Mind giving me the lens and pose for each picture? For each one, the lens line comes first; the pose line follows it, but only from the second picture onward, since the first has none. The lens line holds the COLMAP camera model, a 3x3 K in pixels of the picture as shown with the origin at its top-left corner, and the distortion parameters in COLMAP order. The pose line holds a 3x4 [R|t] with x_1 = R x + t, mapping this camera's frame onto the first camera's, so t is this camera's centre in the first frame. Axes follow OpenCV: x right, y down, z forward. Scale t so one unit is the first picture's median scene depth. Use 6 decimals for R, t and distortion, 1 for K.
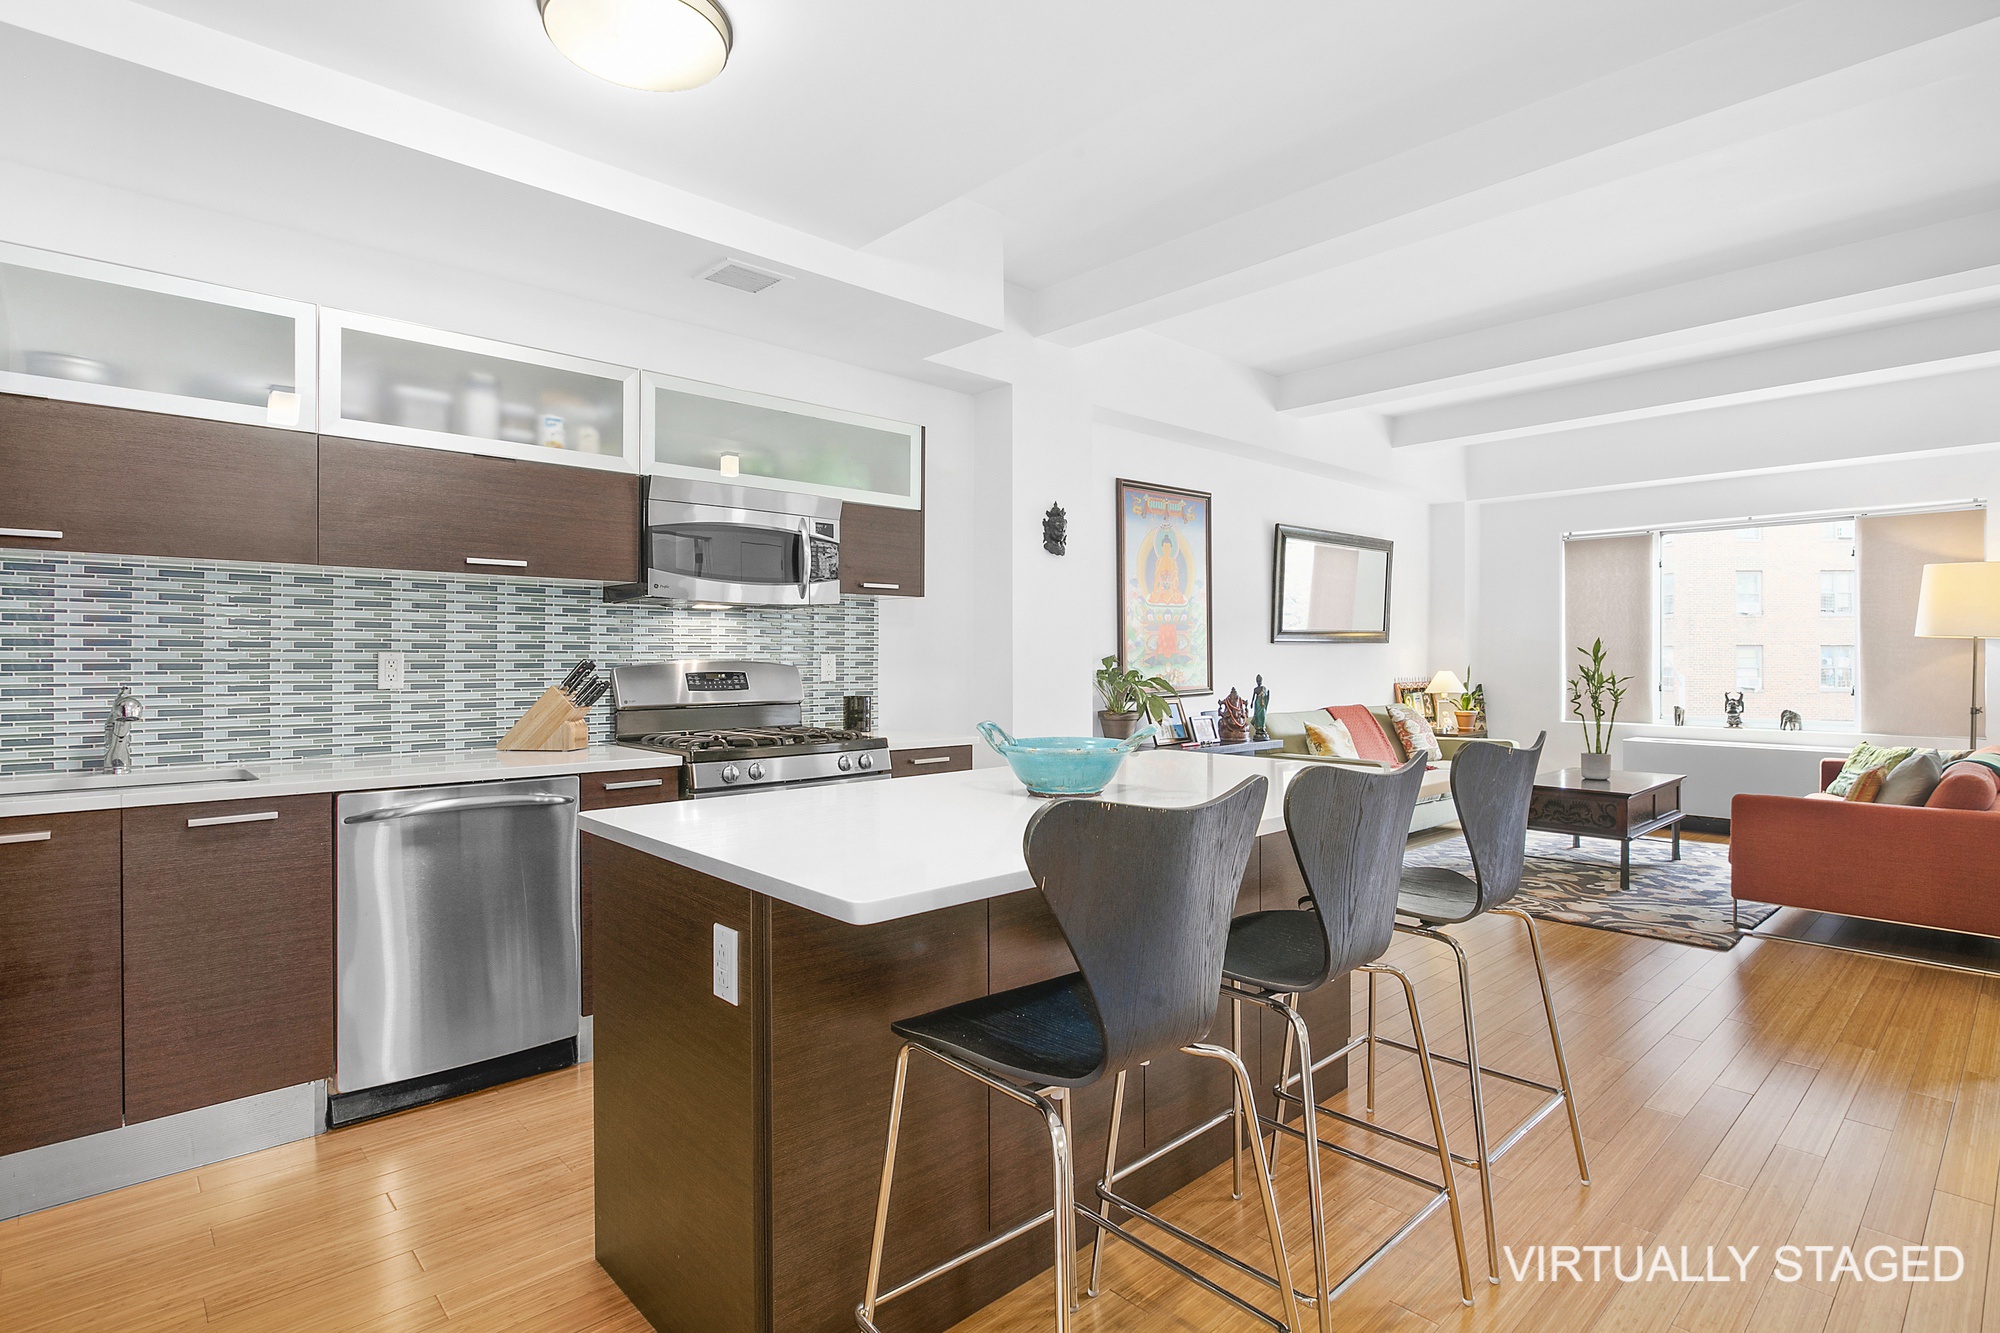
lens RADIAL K [[993.1, 0, 996.6], [0, 993.1, 659.1], [0, 0, 1]] dist [-0.007246, -0.000989]
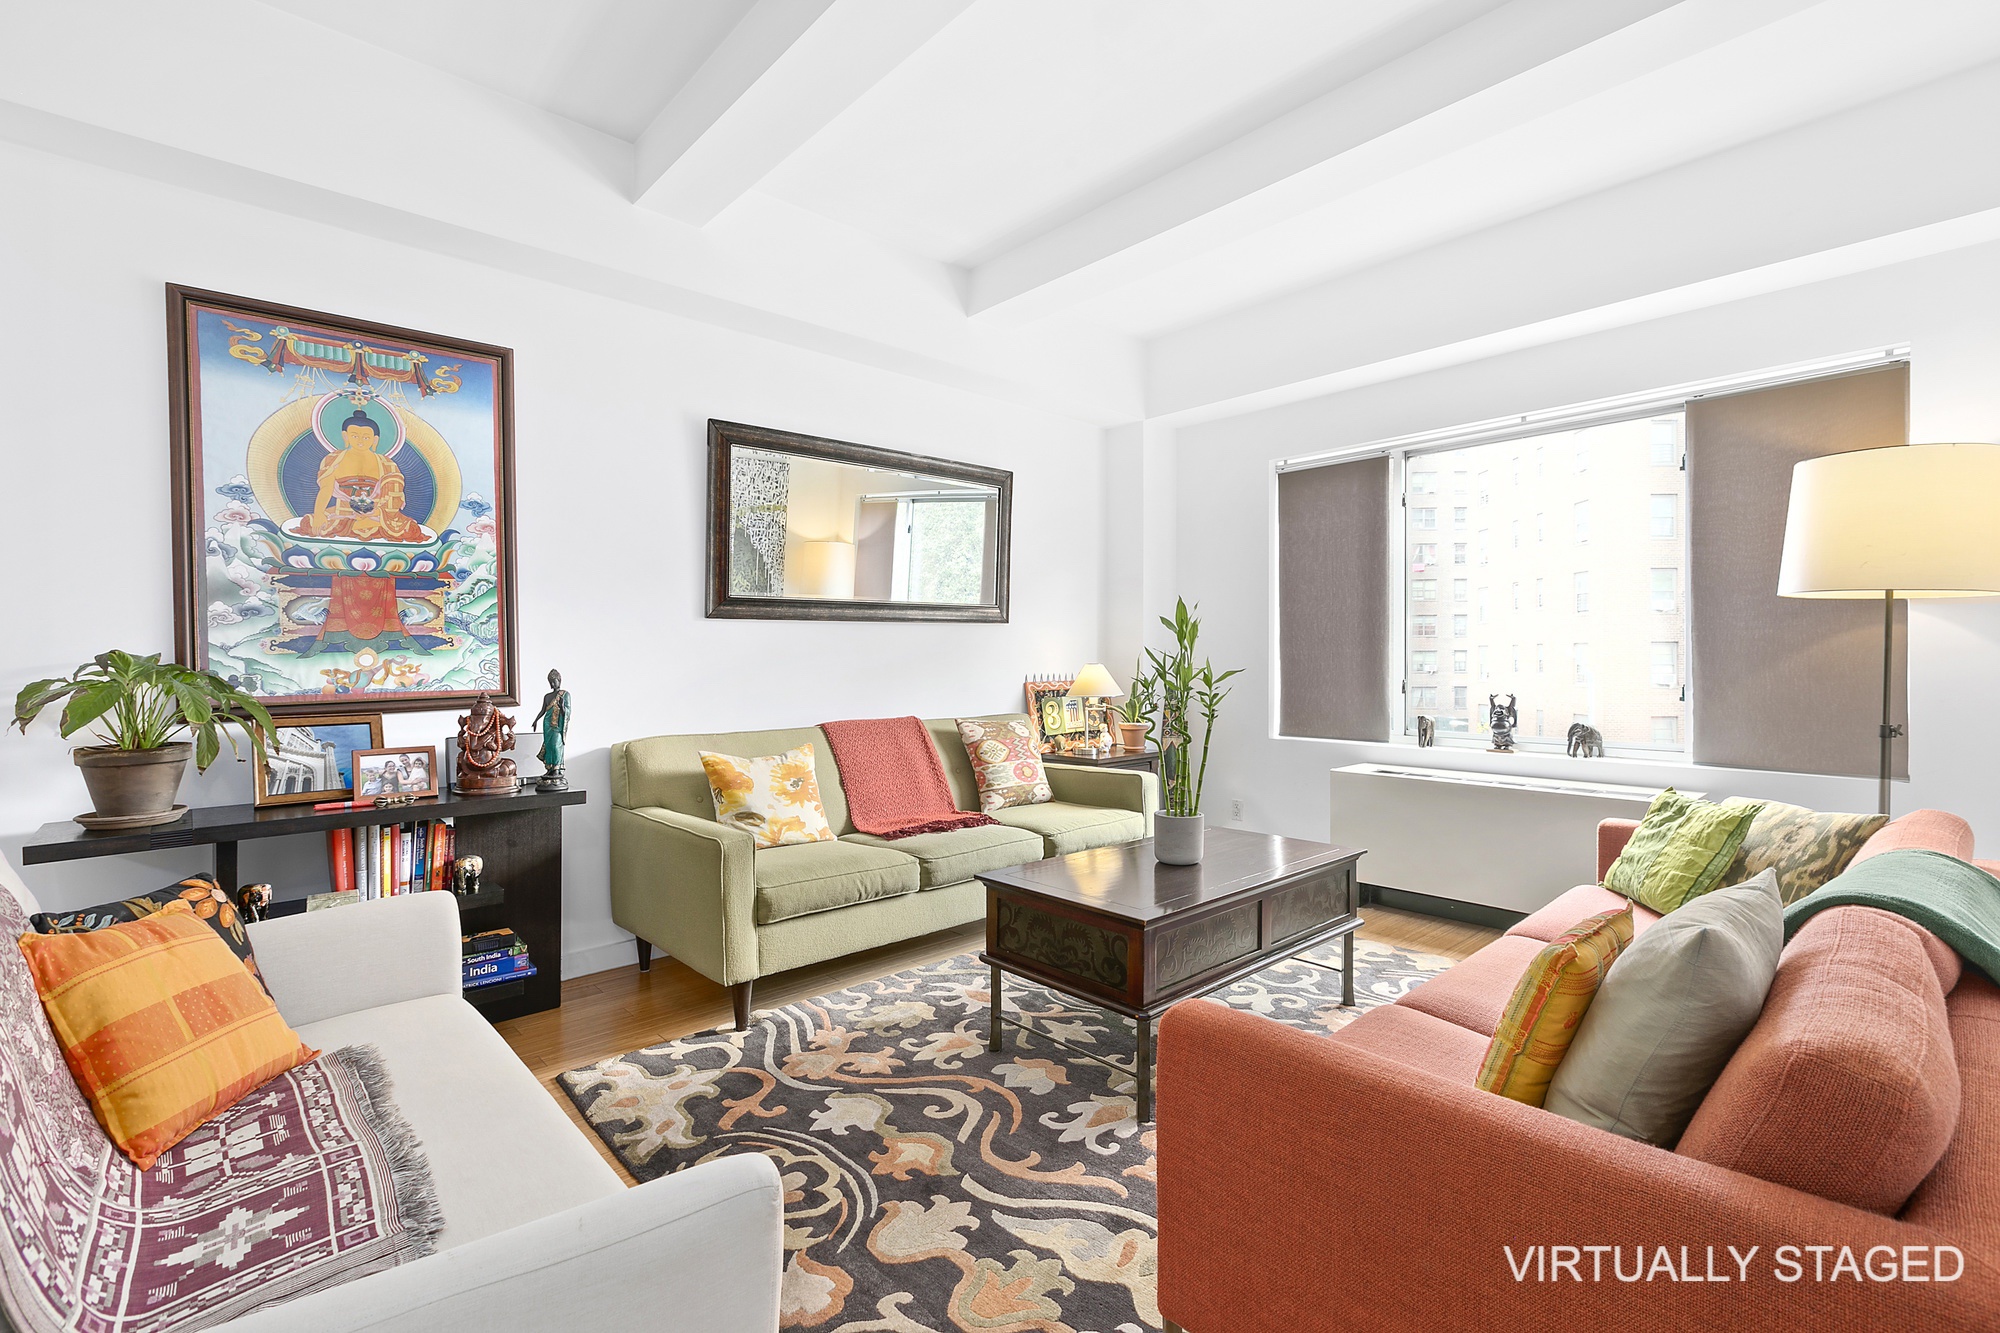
lens RADIAL K [[893.1, 0, 989.5], [0, 893.1, 668.8], [0, 0, 1]] dist [-0.013631, -0.000171]
pose [[0.999866, -0.005579, -0.015388, 0.547490], [0.005690, 0.999958, 0.007161, 0.014207], [0.015347, -0.007248, 0.999856, 0.549602]]
